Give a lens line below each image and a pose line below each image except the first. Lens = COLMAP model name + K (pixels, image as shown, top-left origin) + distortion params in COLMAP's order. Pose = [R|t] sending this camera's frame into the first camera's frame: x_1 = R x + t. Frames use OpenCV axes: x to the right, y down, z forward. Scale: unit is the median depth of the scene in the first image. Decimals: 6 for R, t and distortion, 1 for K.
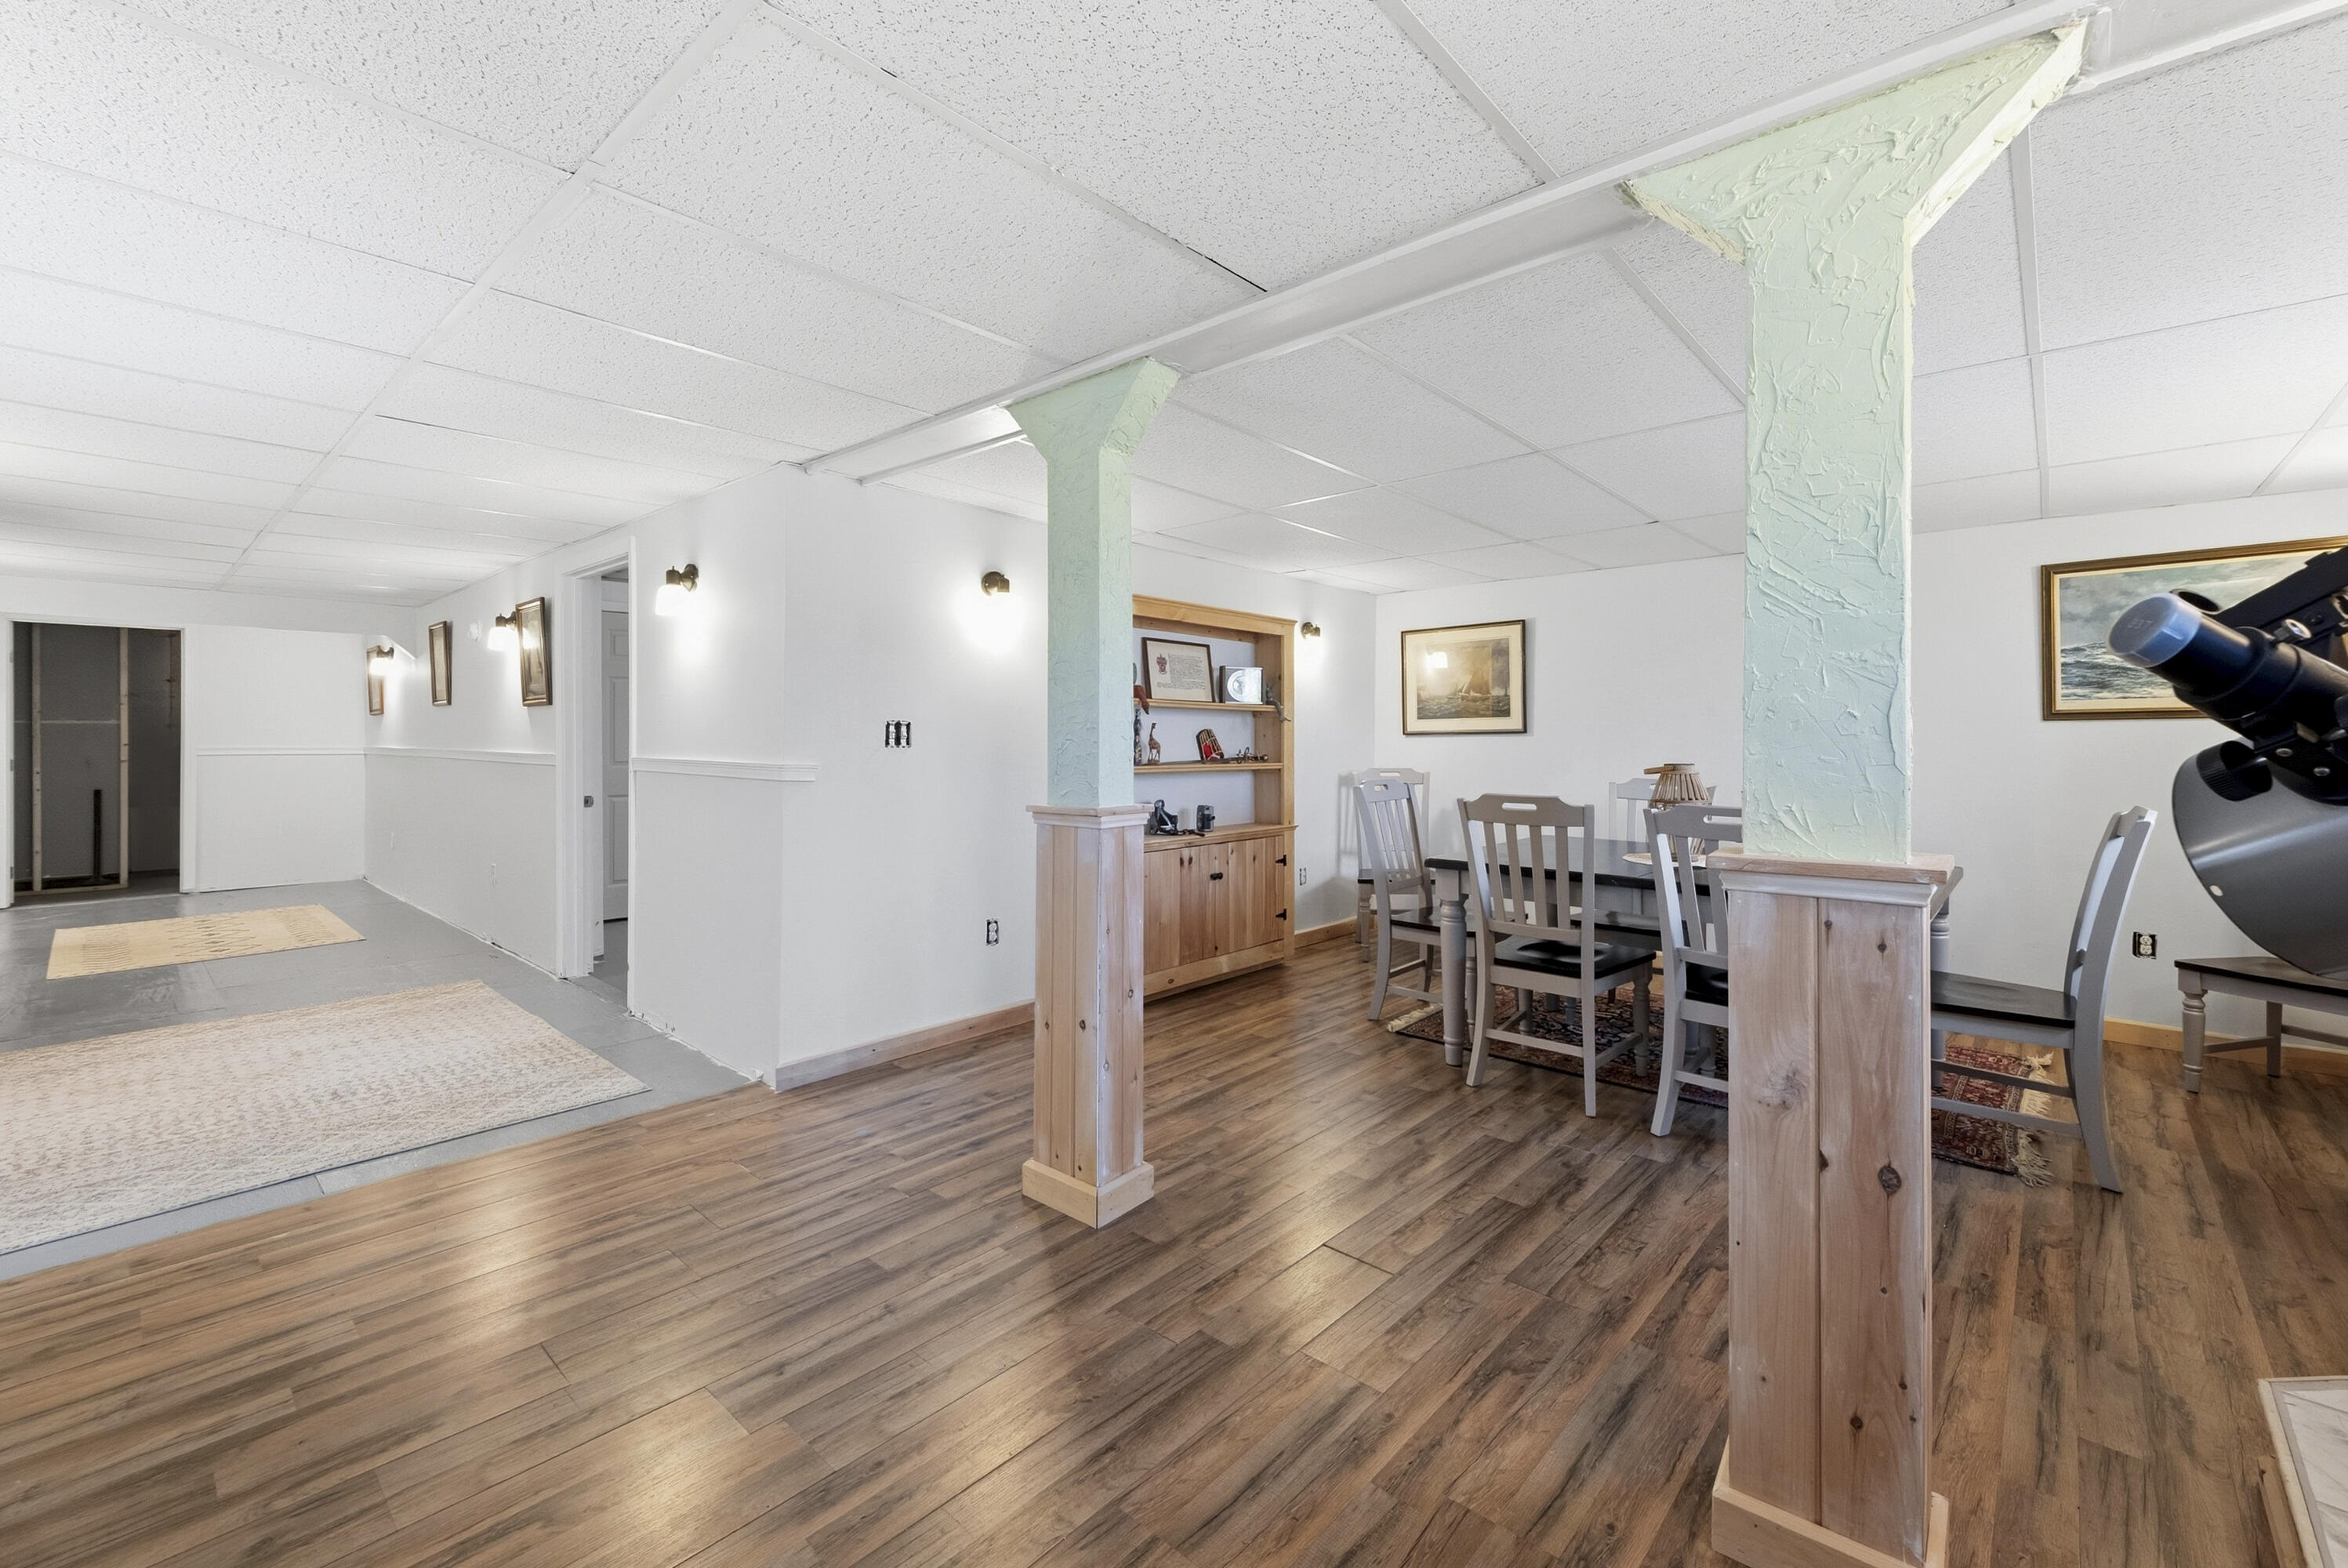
lens RADIAL K [[972.8, 0, 1199.2], [0, 972.8, 732.0], [0, 0, 1]] dist [0.020251, 0.001035]
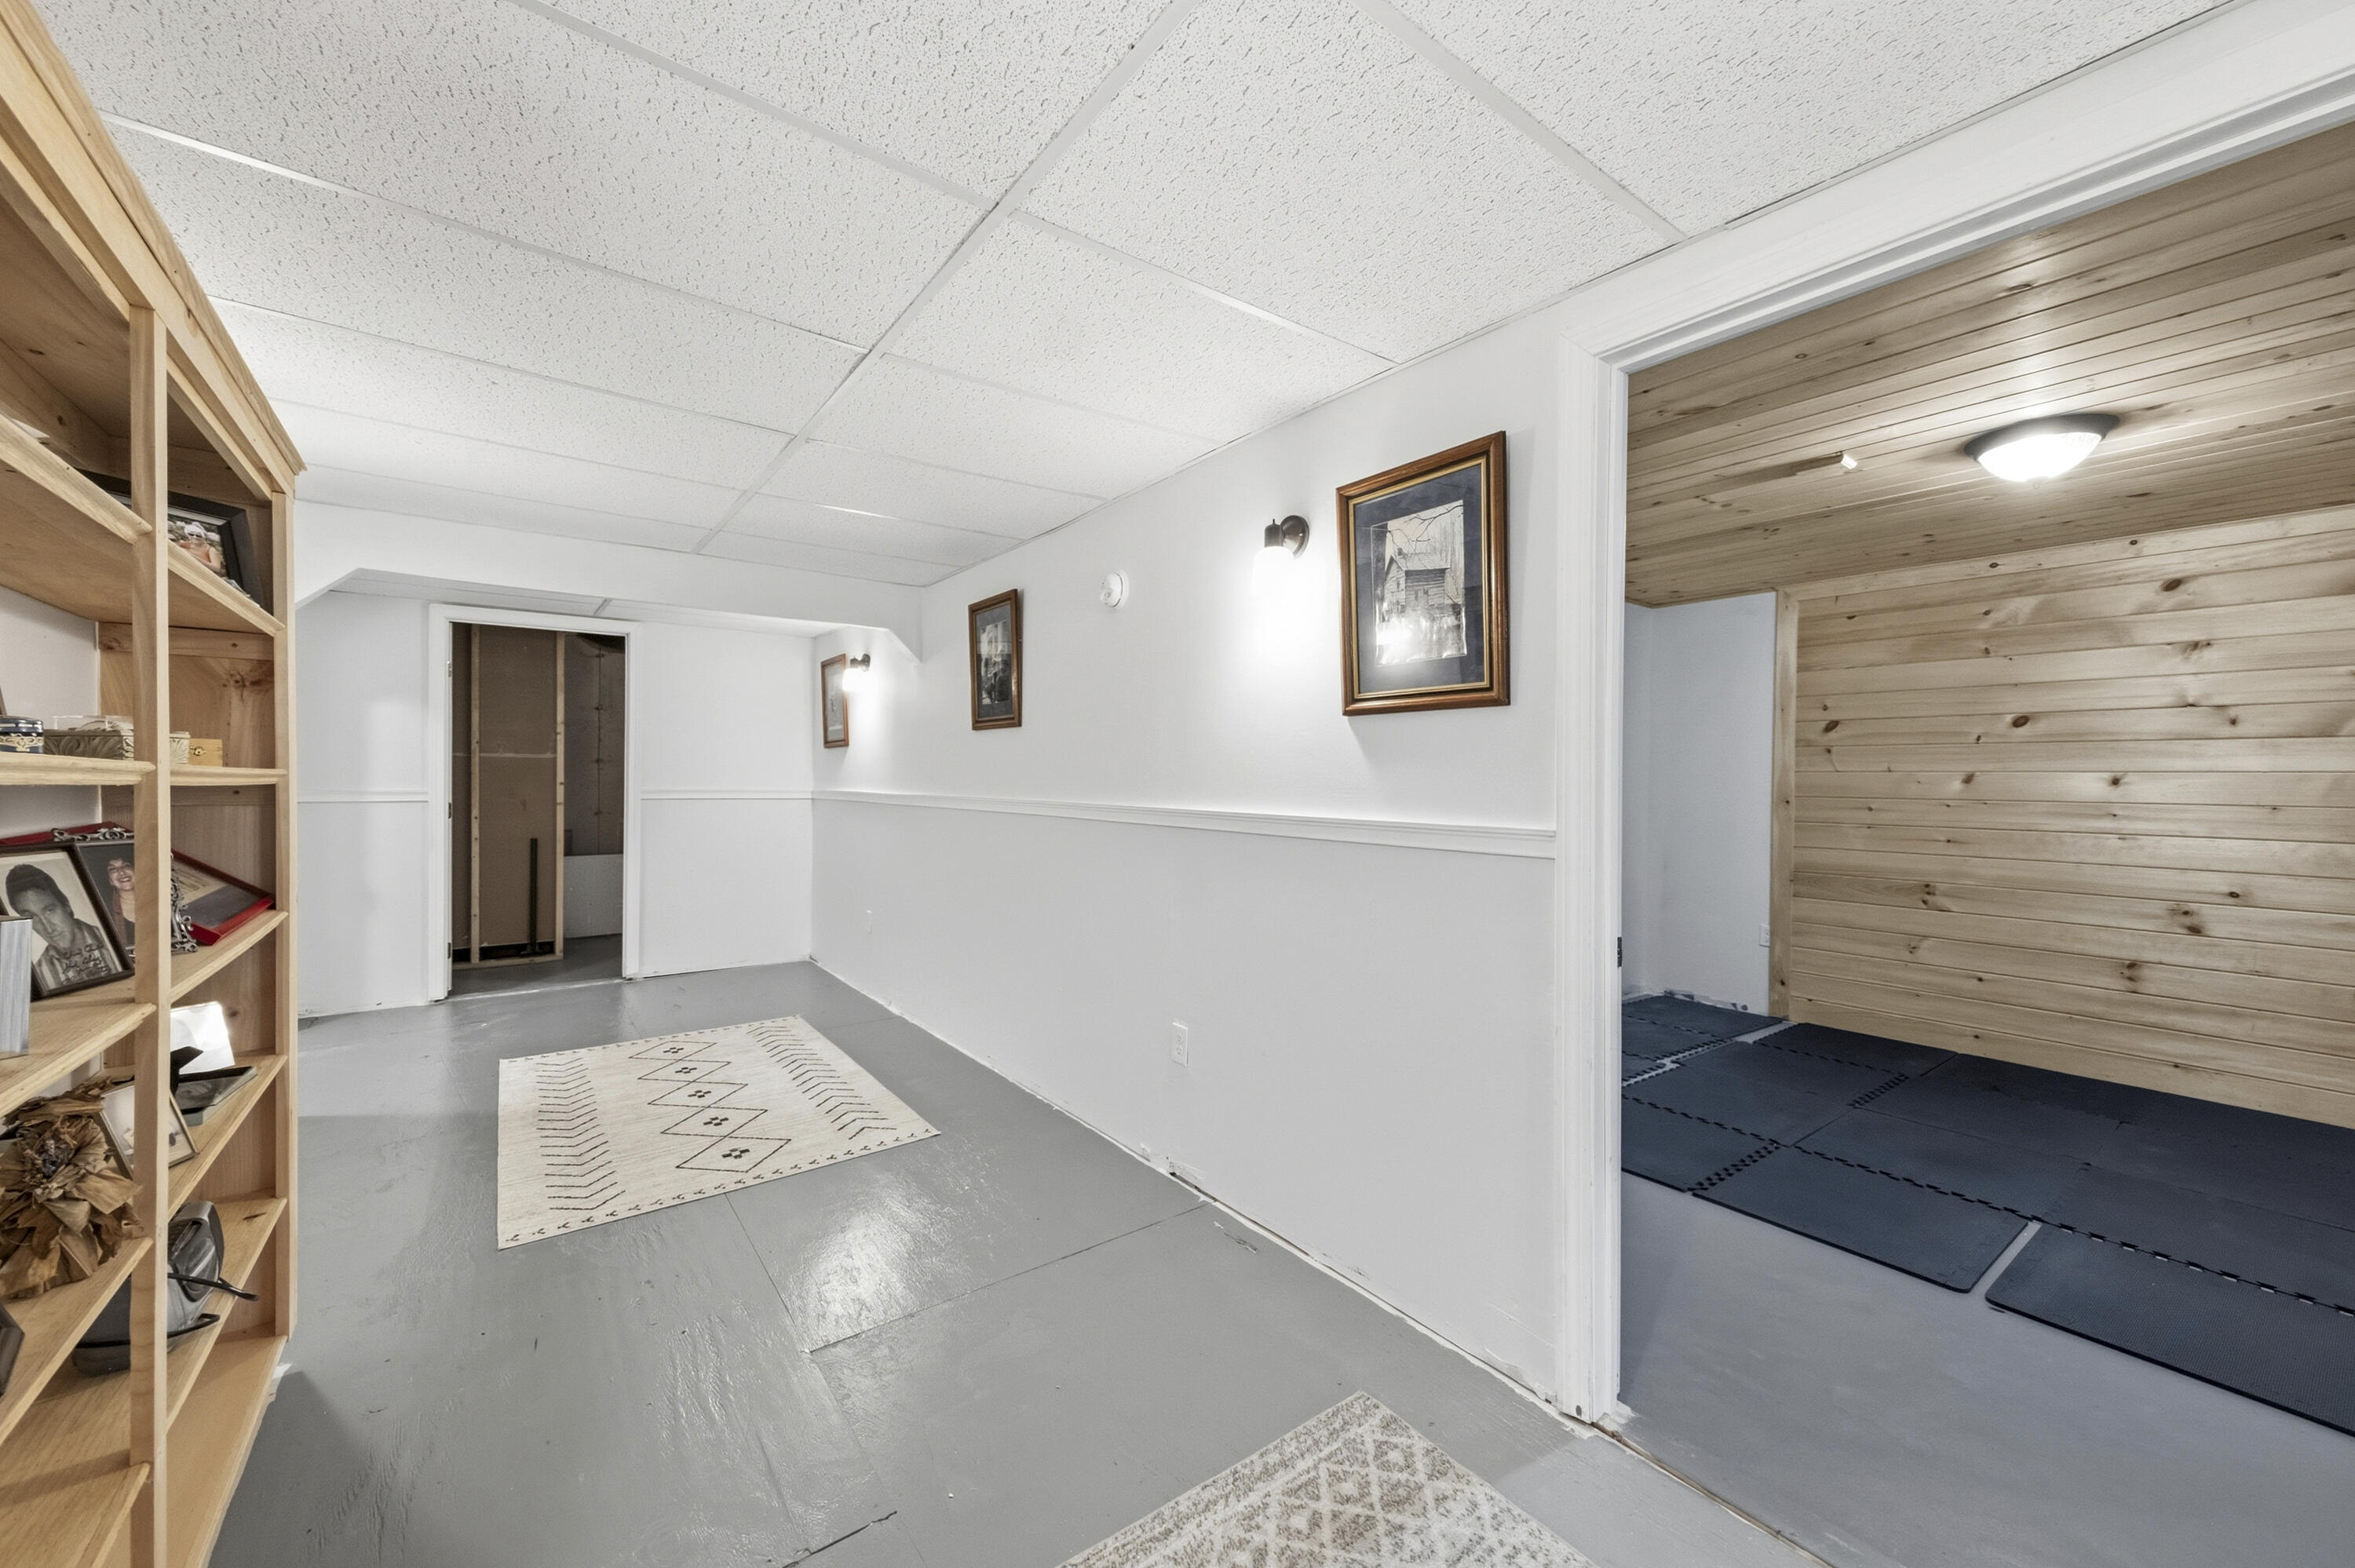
lens RADIAL K [[896.3, 0, 1173.4], [0, 896.3, 781.9], [0, 0, 1]] dist [0.014012, -0.001543]
pose [[0.980213, 0.010735, -0.197652, -0.462431], [-0.009357, 0.999925, 0.007906, 0.000925], [0.197722, -0.005900, 0.980240, 0.395279]]
